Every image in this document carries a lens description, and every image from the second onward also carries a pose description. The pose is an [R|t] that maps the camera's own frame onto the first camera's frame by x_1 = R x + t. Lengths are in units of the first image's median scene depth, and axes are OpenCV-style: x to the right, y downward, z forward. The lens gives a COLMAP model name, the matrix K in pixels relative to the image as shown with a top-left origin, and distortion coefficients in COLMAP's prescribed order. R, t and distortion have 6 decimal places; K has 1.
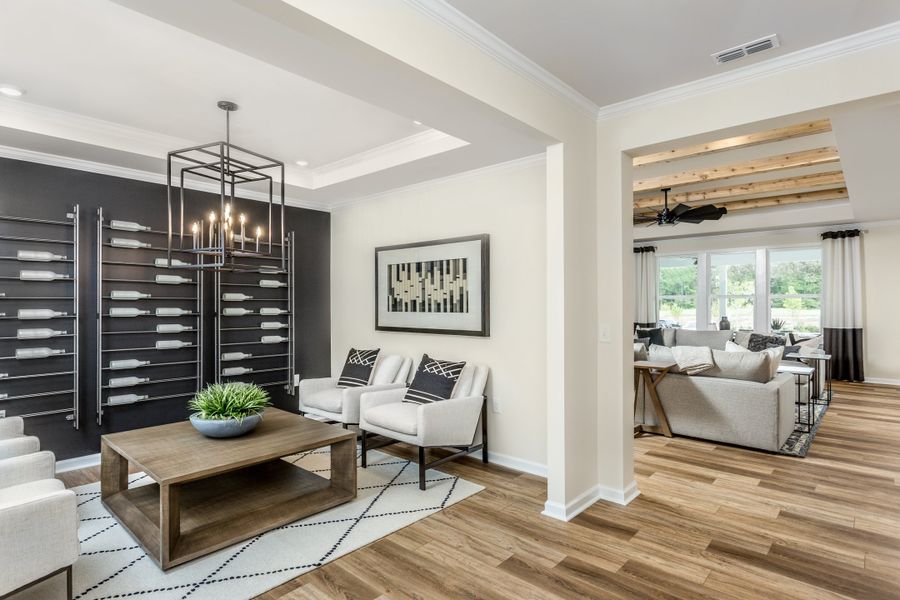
lens RADIAL K [[465.7, 0, 448.3], [0, 465.7, 301.5], [0, 0, 1]] dist [-0.000477, 0.001270]
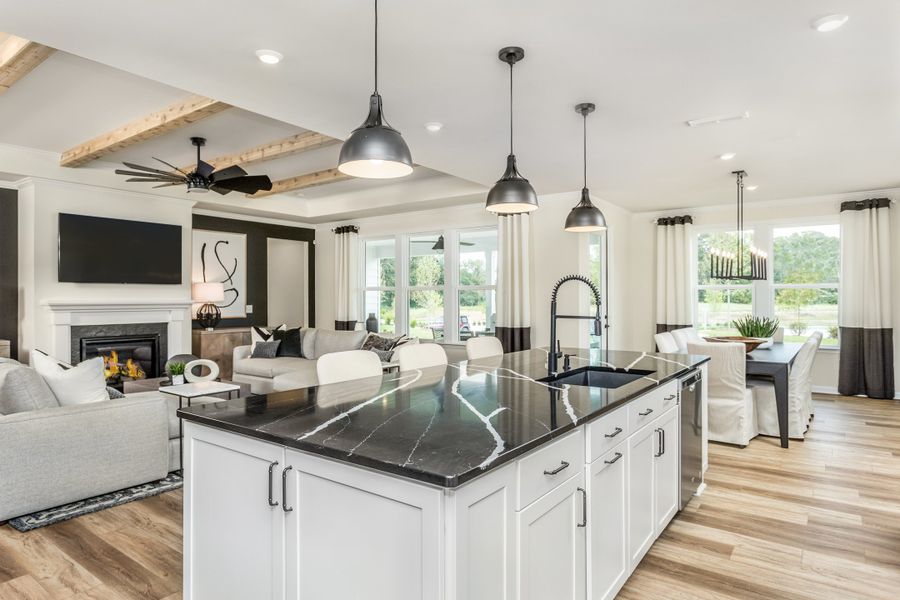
lens RADIAL K [[517.3, 0, 449.0], [0, 517.3, 298.1], [0, 0, 1]] dist [-0.001121, 0.000643]
pose [[0.993684, -0.000007, 0.112212, 0.760568], [-0.000579, 0.999986, 0.005191, 0.003041], [-0.112211, -0.005223, 0.993671, 0.137037]]
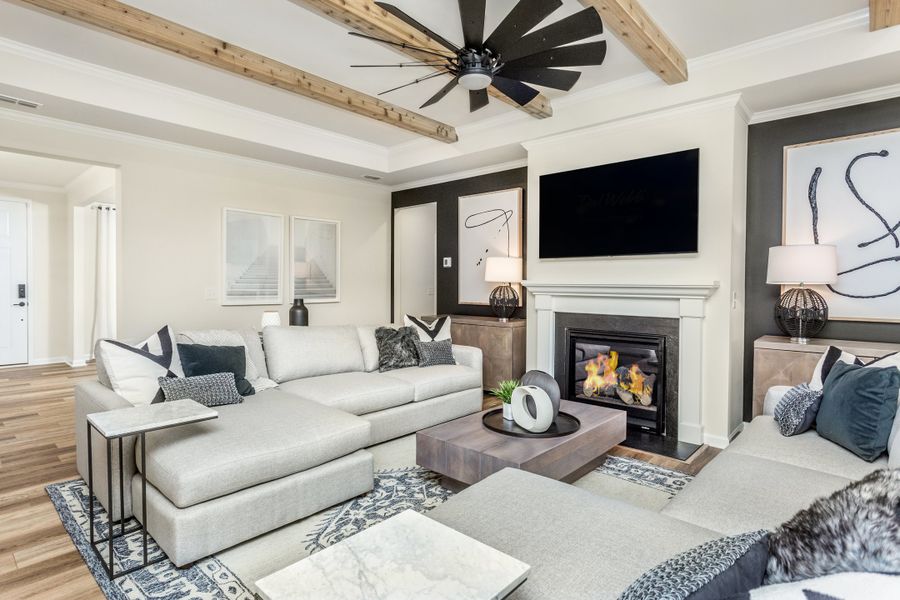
lens RADIAL K [[465.7, 0, 453.3], [0, 465.7, 295.3], [0, 0, 1]] dist [-0.000477, 0.001270]
pose [[0.004092, 0.027165, -0.999623, 0.873730], [0.001985, 0.999629, 0.027173, 0.014866], [0.999990, -0.002095, 0.004036, 0.966096]]
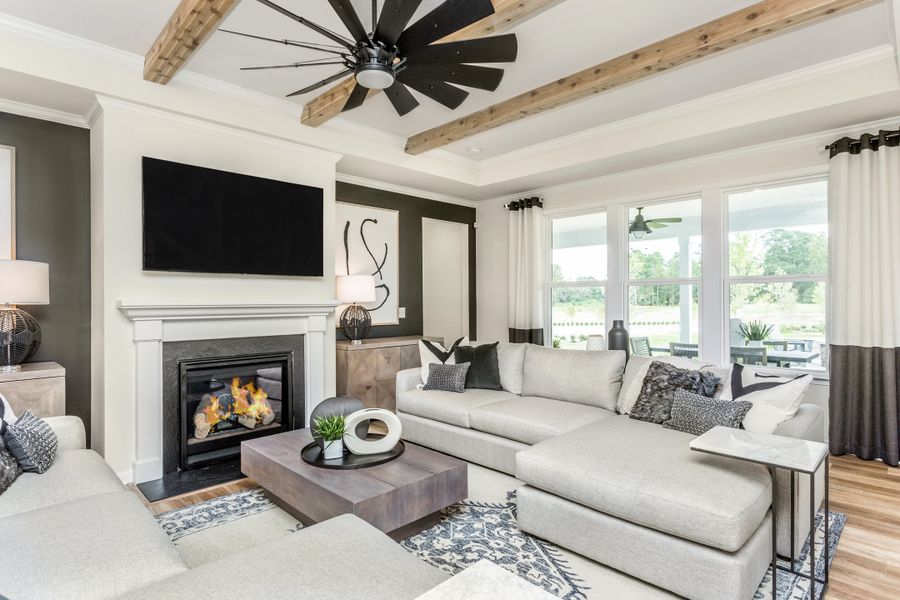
lens RADIAL K [[465.7, 0, 451.3], [0, 465.7, 299.4], [0, 0, 1]] dist [-0.000477, 0.001270]
pose [[0.999057, -0.003225, -0.043302, 0.537448], [0.003365, 0.999989, 0.003170, 0.010421], [0.043292, -0.003313, 0.999057, 0.623511]]
